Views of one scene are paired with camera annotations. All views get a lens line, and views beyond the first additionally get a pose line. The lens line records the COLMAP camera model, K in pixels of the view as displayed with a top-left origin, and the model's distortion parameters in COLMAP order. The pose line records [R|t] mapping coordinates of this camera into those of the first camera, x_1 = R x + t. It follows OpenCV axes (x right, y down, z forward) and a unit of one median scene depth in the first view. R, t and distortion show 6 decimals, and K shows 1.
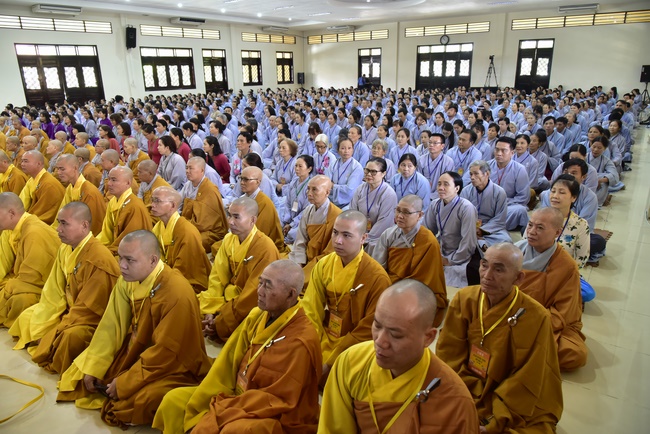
lens RADIAL K [[451.4, 0, 325.0], [0, 451.4, 217.0], [0, 0, 1]] dist [-0.029177, -0.001829]
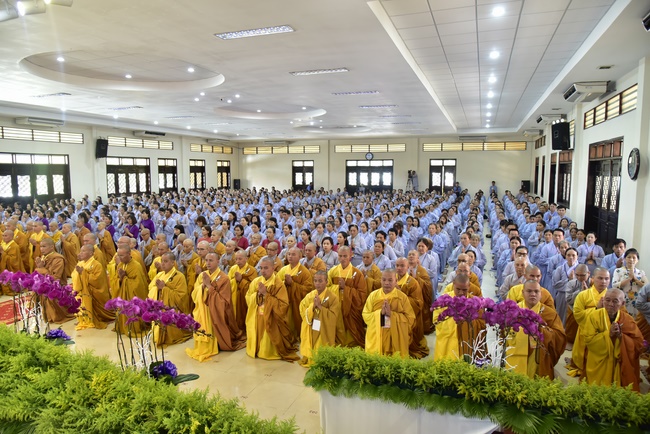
lens RADIAL K [[451.4, 0, 325.0], [0, 451.4, 217.0], [0, 0, 1]] dist [-0.029177, -0.001829]
pose [[0.958049, -0.010434, 0.286413, -0.198969], [0.069333, 0.978092, -0.196286, -0.002236], [-0.278091, 0.207910, 0.937784, -0.079059]]
